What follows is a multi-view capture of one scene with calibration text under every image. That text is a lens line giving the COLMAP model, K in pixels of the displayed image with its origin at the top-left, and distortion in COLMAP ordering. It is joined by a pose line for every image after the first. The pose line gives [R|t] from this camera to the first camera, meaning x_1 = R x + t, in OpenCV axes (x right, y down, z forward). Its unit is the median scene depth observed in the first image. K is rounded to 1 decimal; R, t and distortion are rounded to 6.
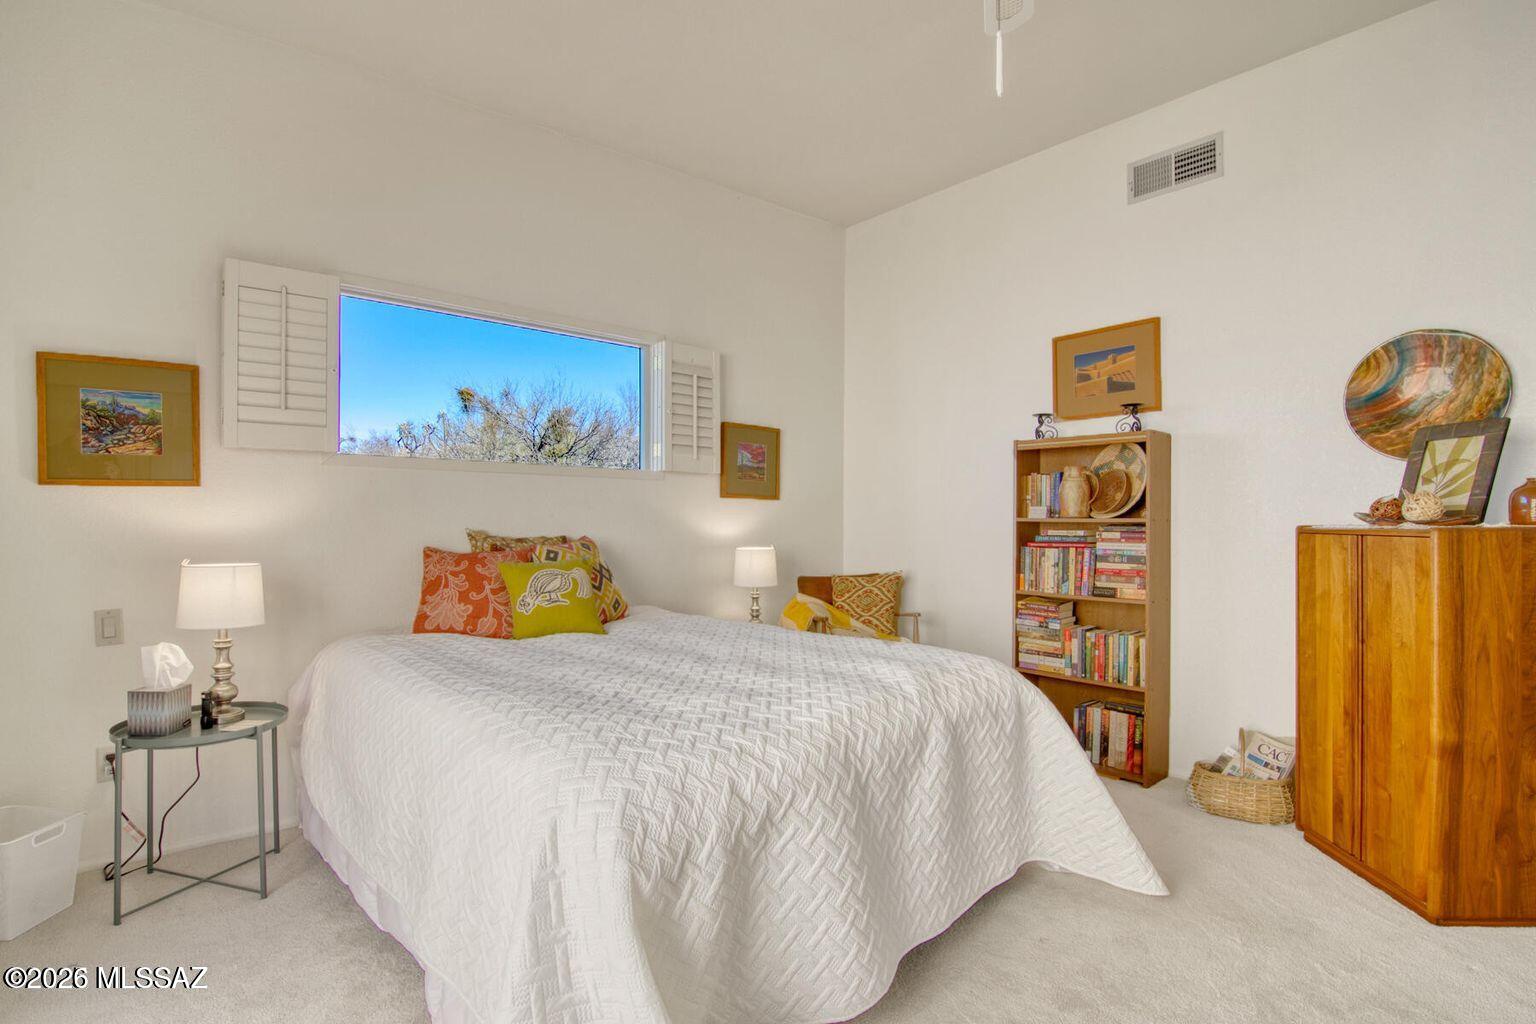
lens RADIAL K [[729.4, 0, 769.1], [0, 729.4, 519.3], [0, 0, 1]] dist [-0.026379, -0.000896]
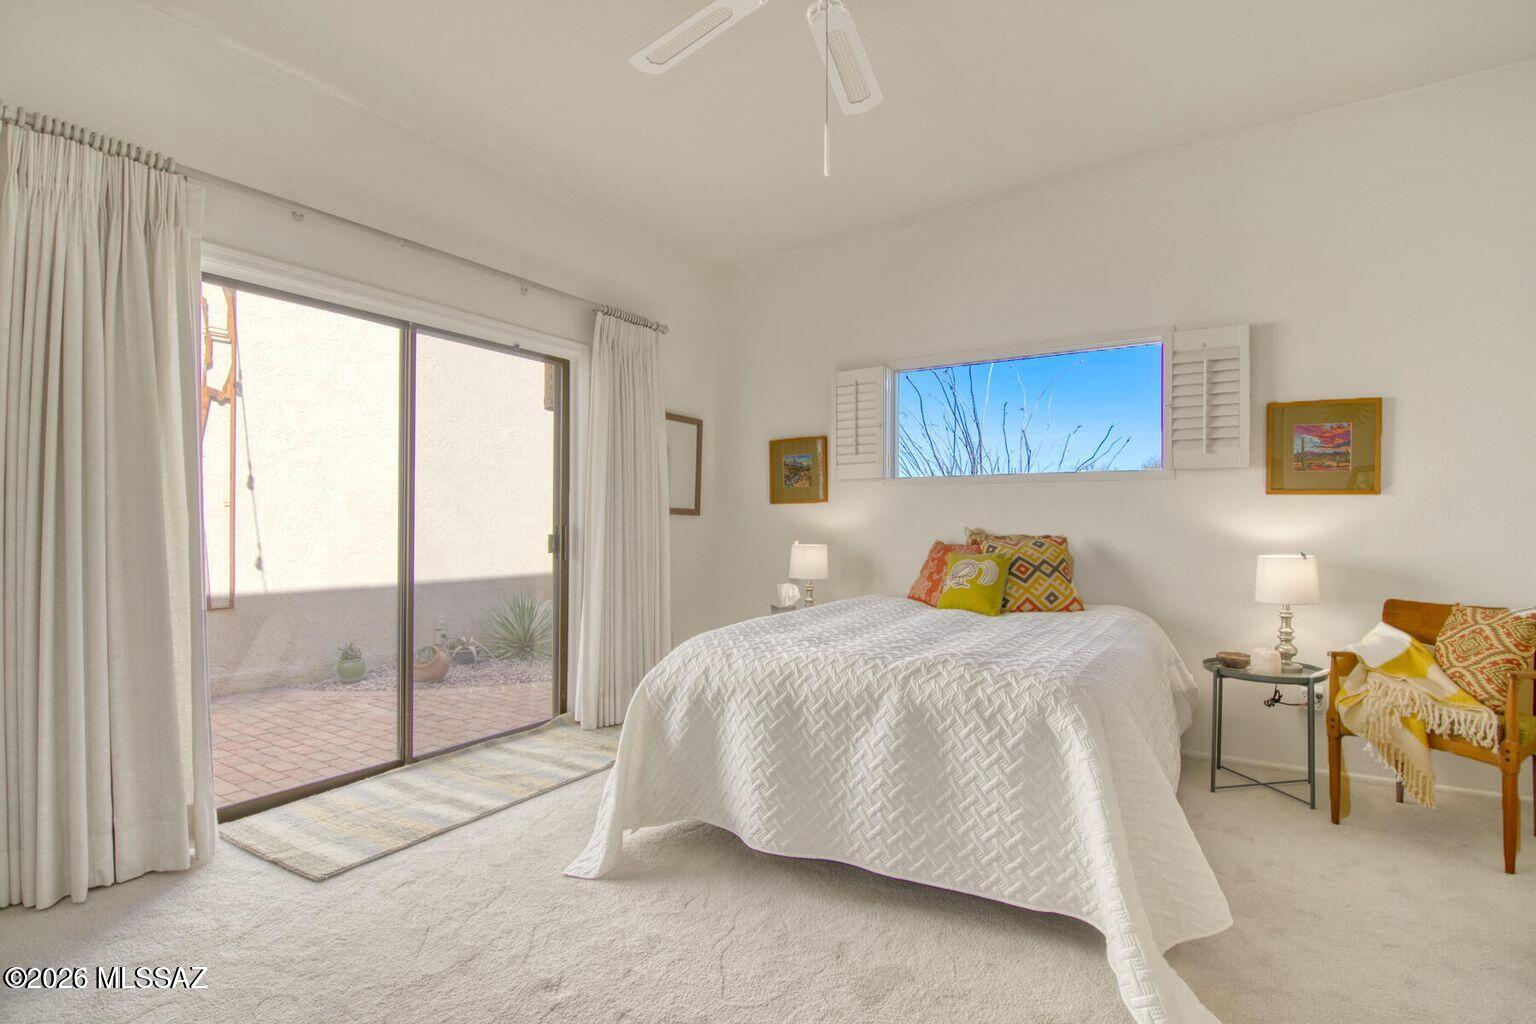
lens RADIAL K [[729.4, 0, 769.1], [0, 729.4, 519.3], [0, 0, 1]] dist [-0.026379, -0.000896]
pose [[0.268639, -0.005035, -0.963228, 0.702085], [-0.002030, 0.999981, -0.005794, 0.005615], [0.963239, 0.003512, 0.268624, 0.277436]]
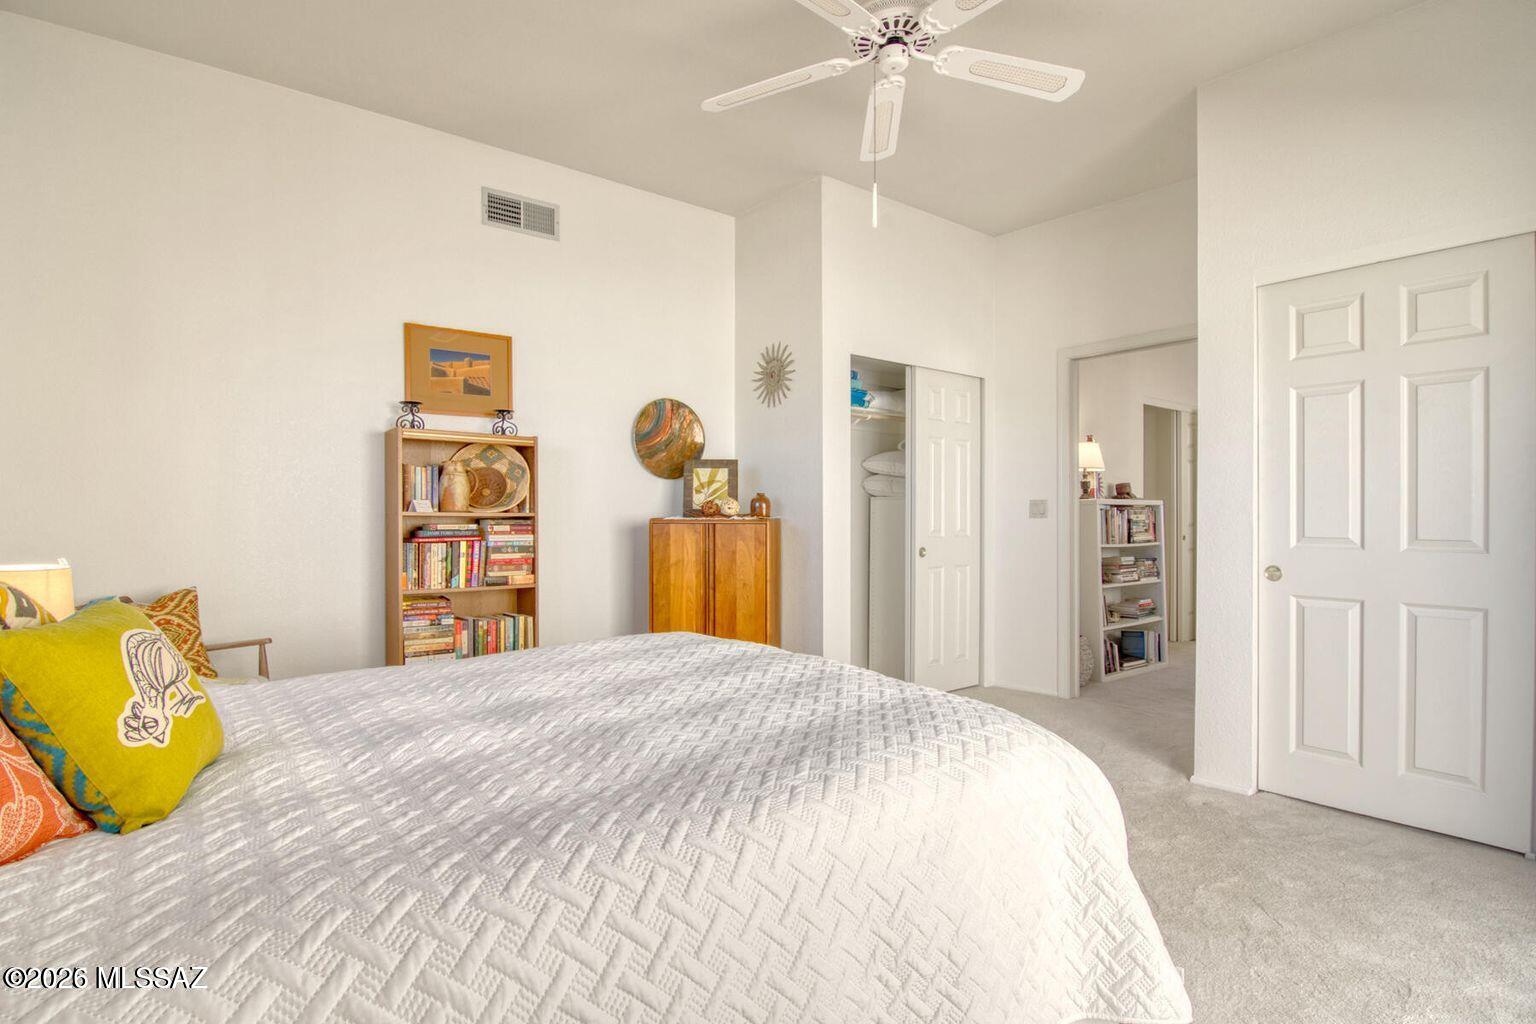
lens RADIAL K [[691.5, 0, 765.5], [0, 691.5, 519.4], [0, 0, 1]] dist [-0.000530, -0.000096]
pose [[0.111542, -0.003954, 0.993752, -0.511202], [-0.000910, 0.999991, 0.004081, 0.004055], [-0.993759, -0.001359, 0.111537, 0.483112]]
